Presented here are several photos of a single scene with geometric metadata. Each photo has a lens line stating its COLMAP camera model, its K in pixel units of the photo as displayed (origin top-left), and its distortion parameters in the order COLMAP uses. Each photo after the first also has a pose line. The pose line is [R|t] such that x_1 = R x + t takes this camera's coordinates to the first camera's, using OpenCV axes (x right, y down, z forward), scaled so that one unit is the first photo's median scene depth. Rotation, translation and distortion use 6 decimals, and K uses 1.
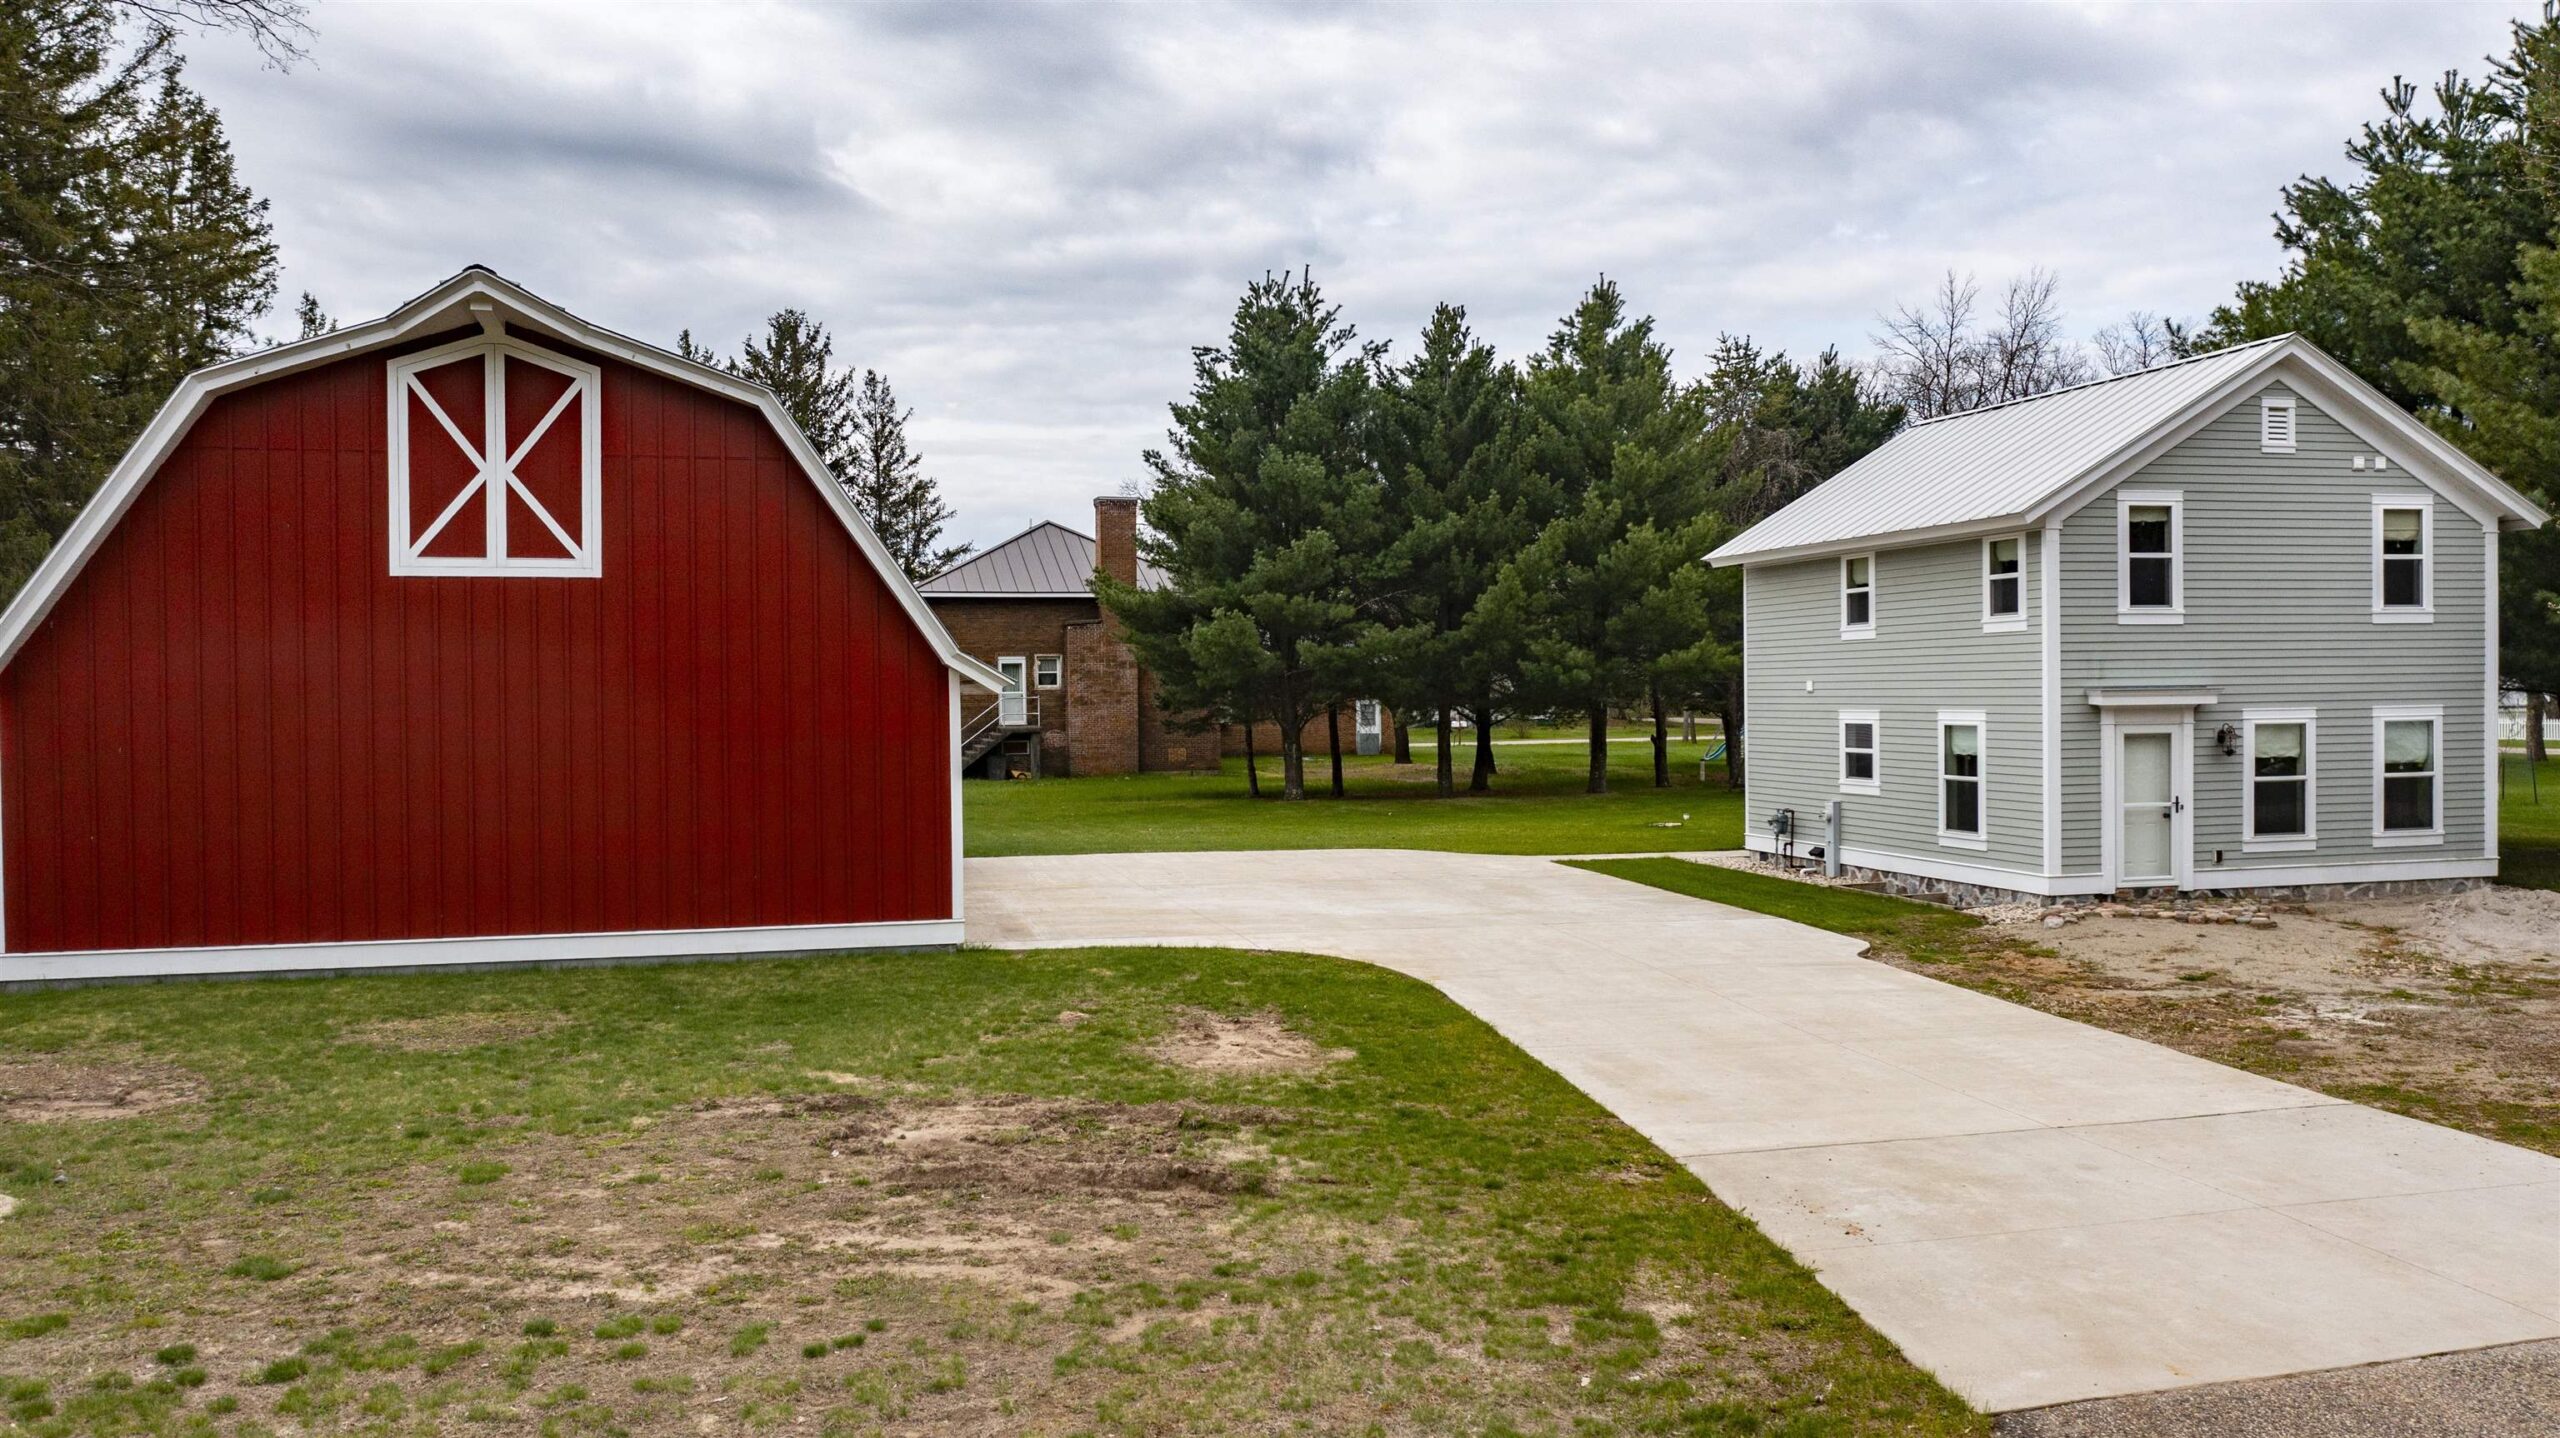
lens RADIAL K [[2027.9, 0, 1276.0], [0, 2027.9, 722.5], [0, 0, 1]] dist [-0.016487, 0.005085]
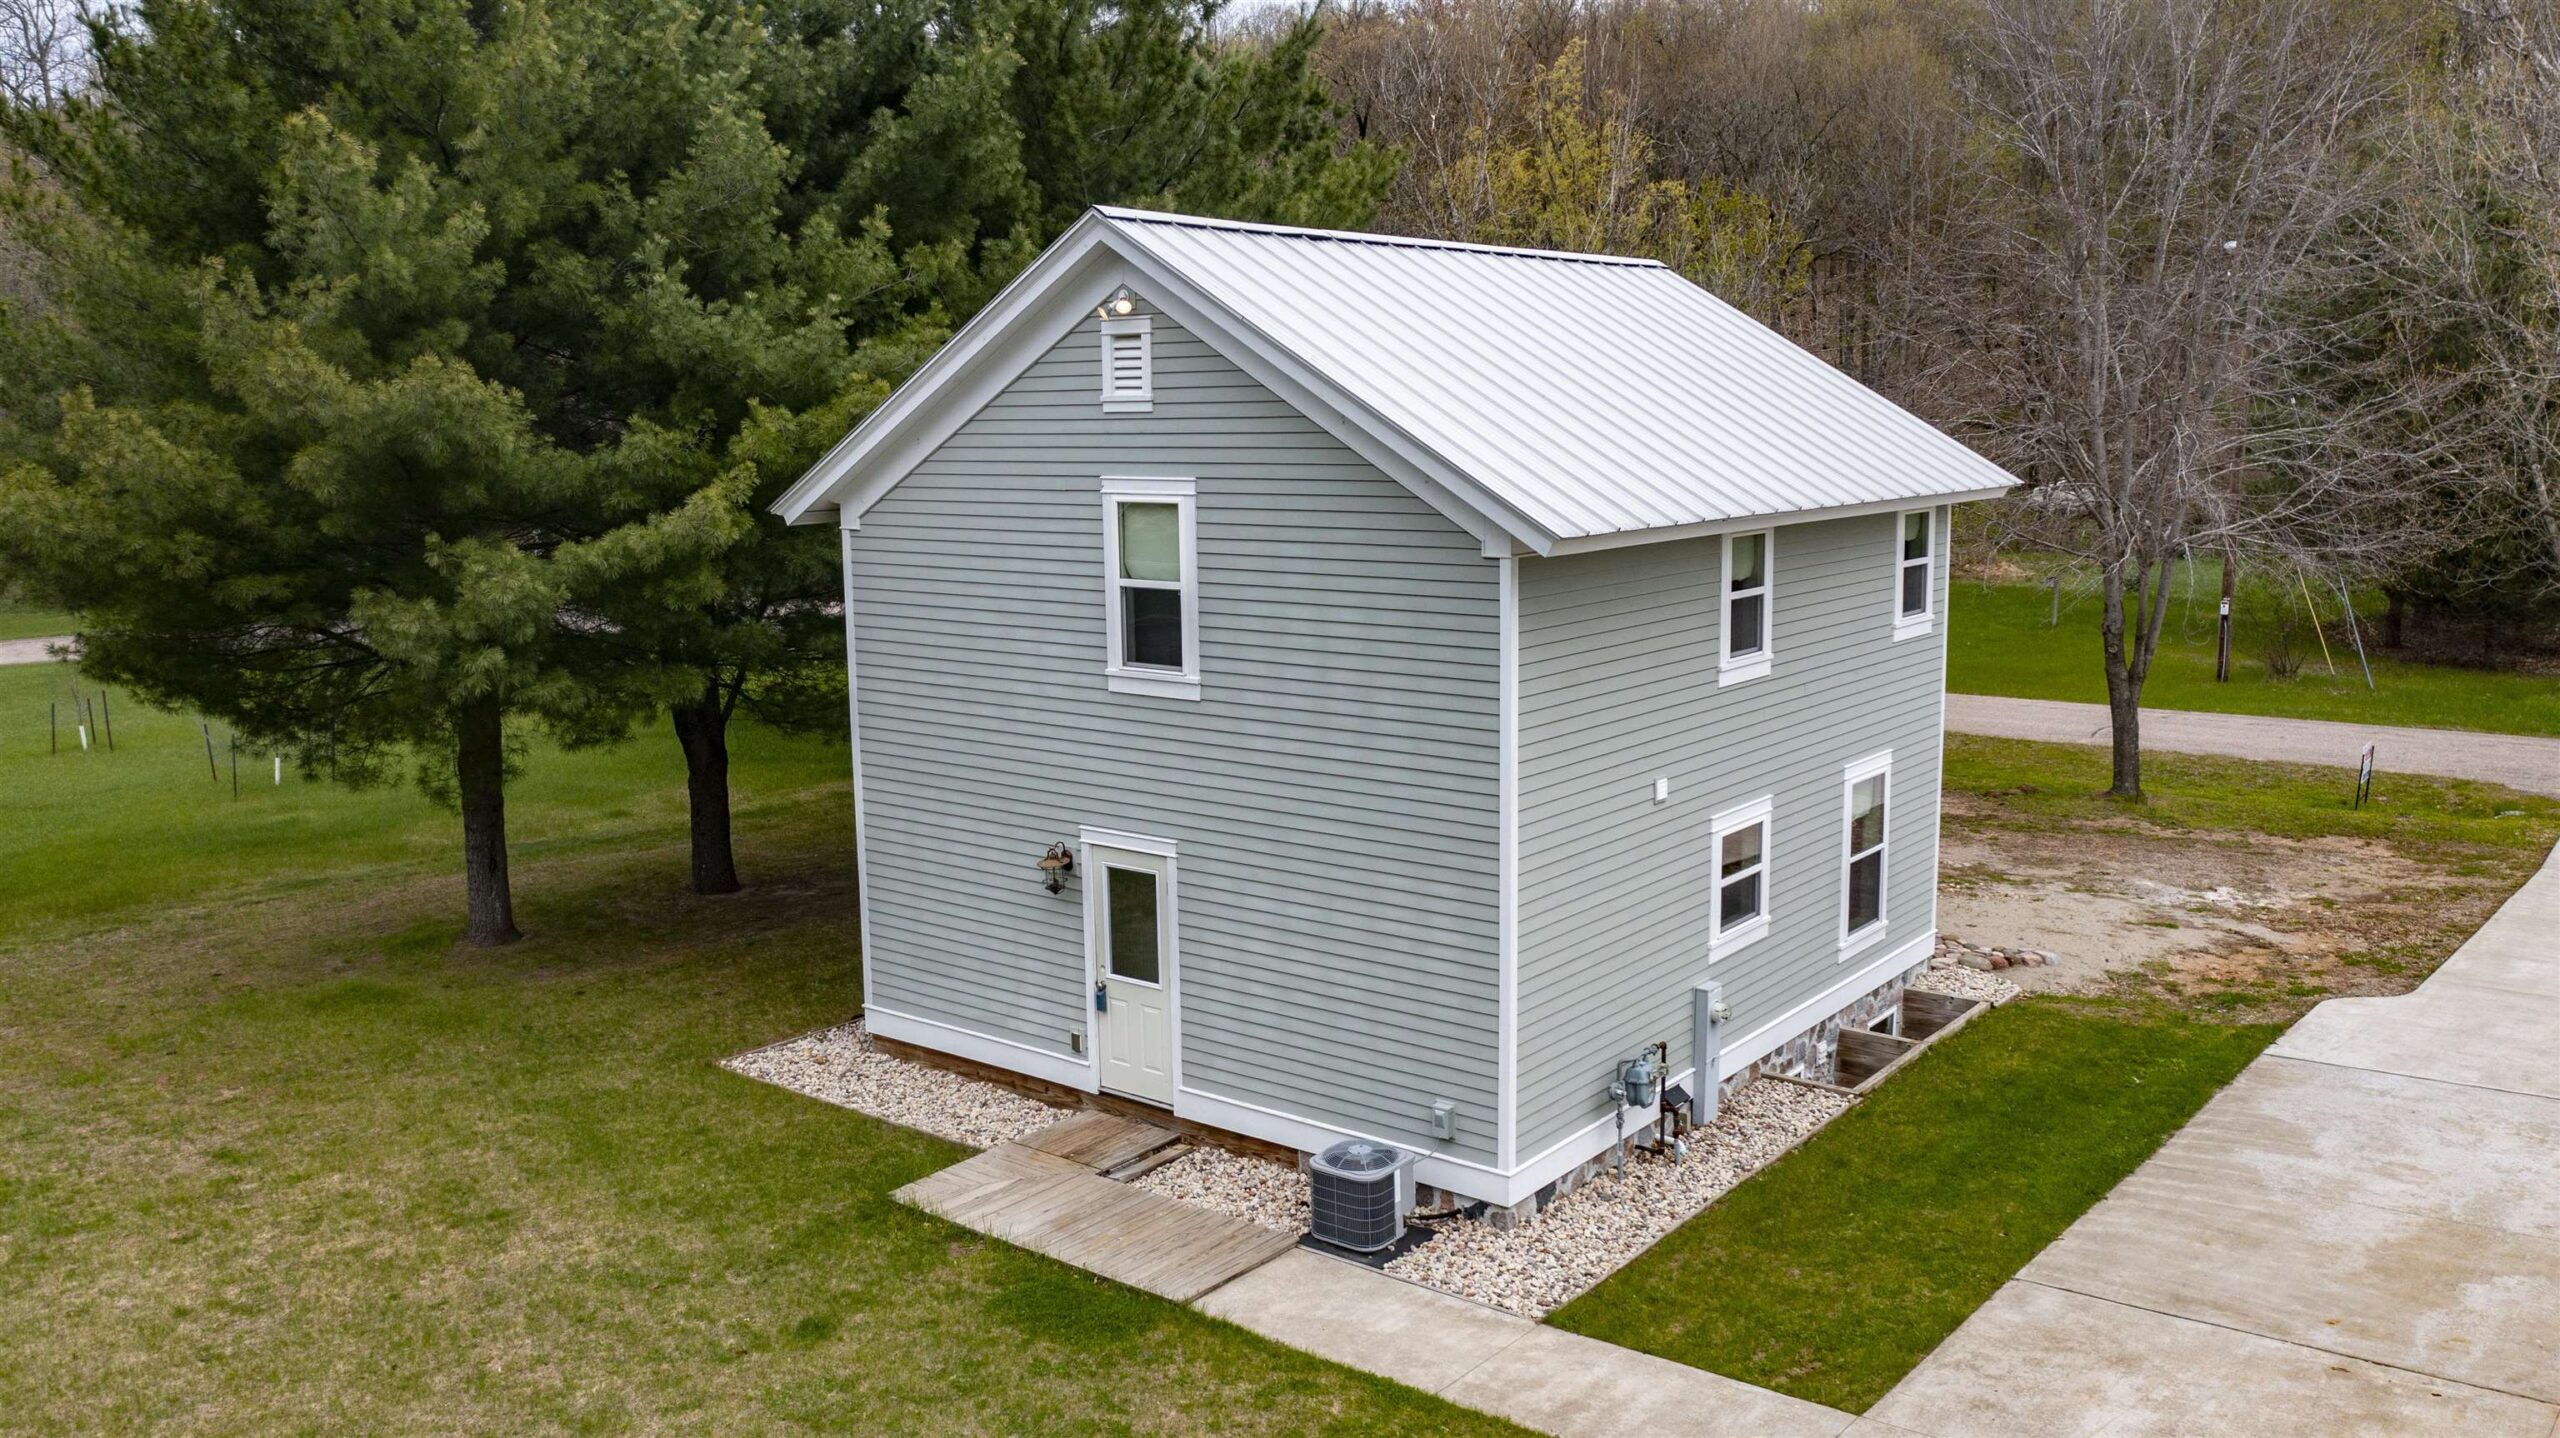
lens RADIAL K [[2027.9, 0, 1295.9], [0, 2027.9, 718.4], [0, 0, 1]] dist [-0.016487, 0.005085]
pose [[-0.616817, -0.098184, 0.780959, -0.072832], [0.035126, 0.987767, 0.151927, -0.119051], [-0.786322, 0.121143, -0.605823, 1.427058]]
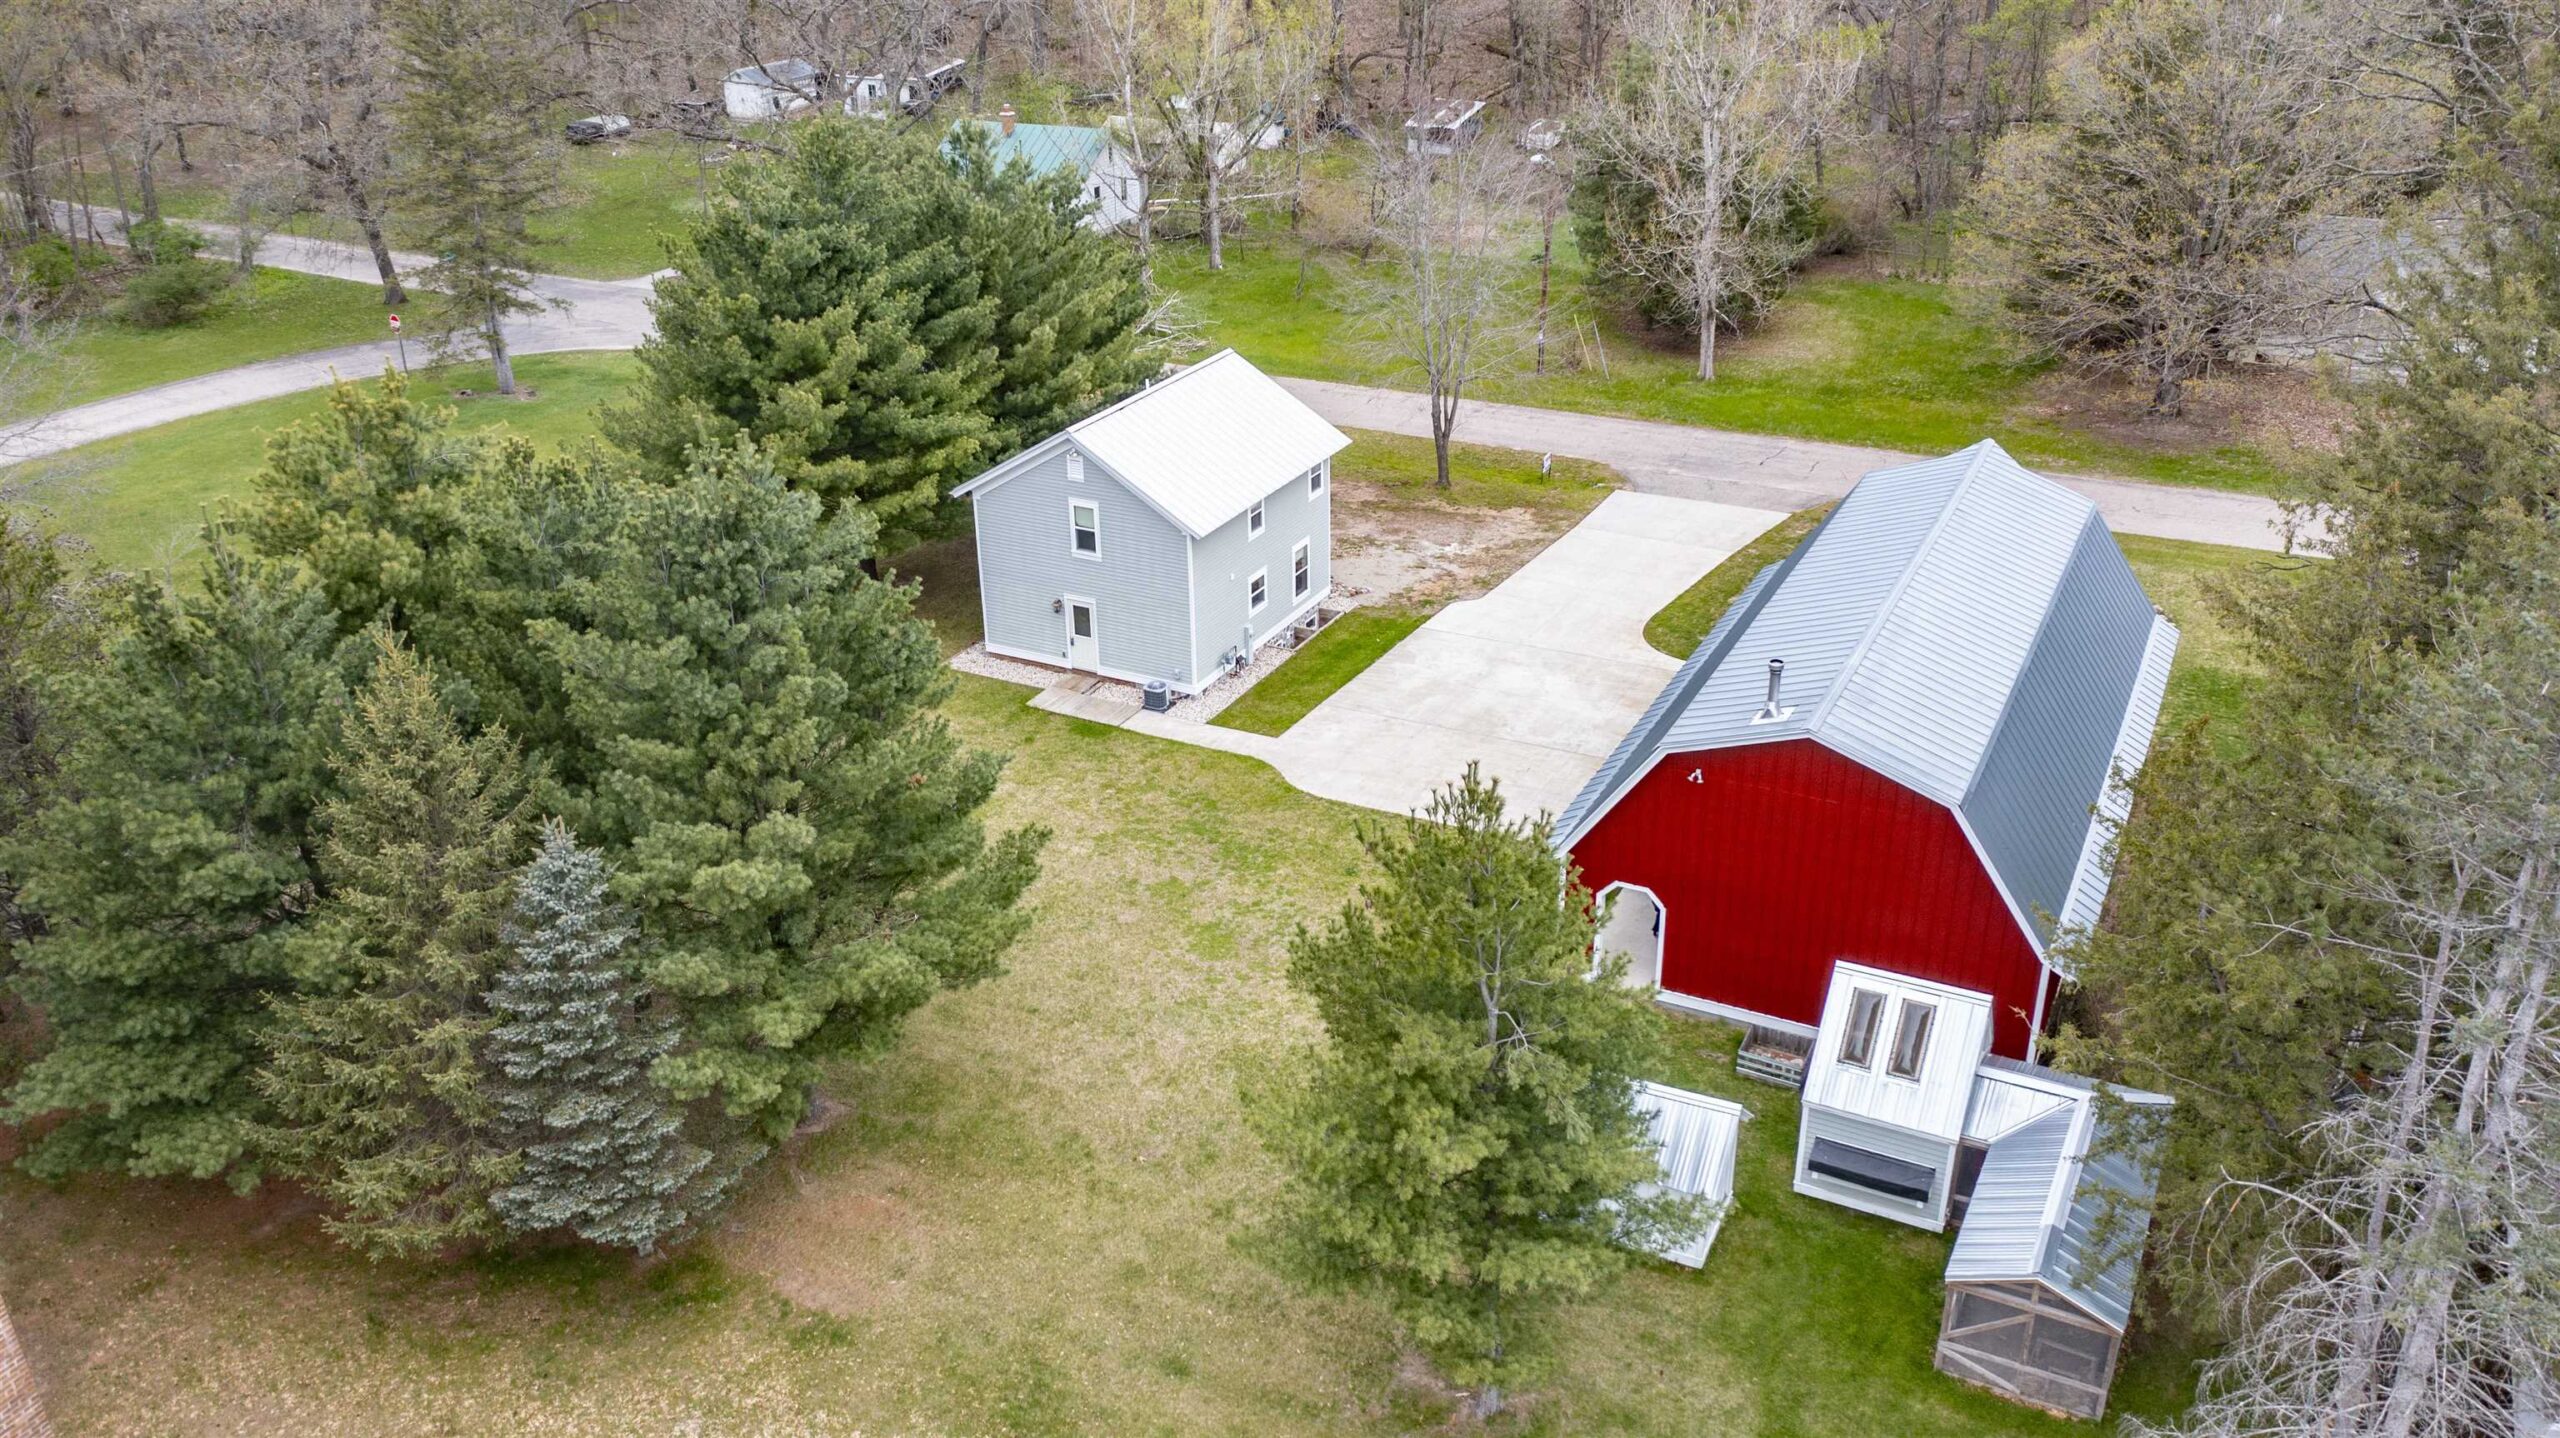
lens RADIAL K [[2027.9, 0, 1291.7], [0, 2027.9, 718.5], [0, 0, 1]] dist [-0.016487, 0.005085]
pose [[-0.750201, -0.260107, 0.607900, -0.927616], [0.035714, 0.902093, 0.430060, -0.697608], [-0.660244, 0.344342, -0.667462, 2.286546]]
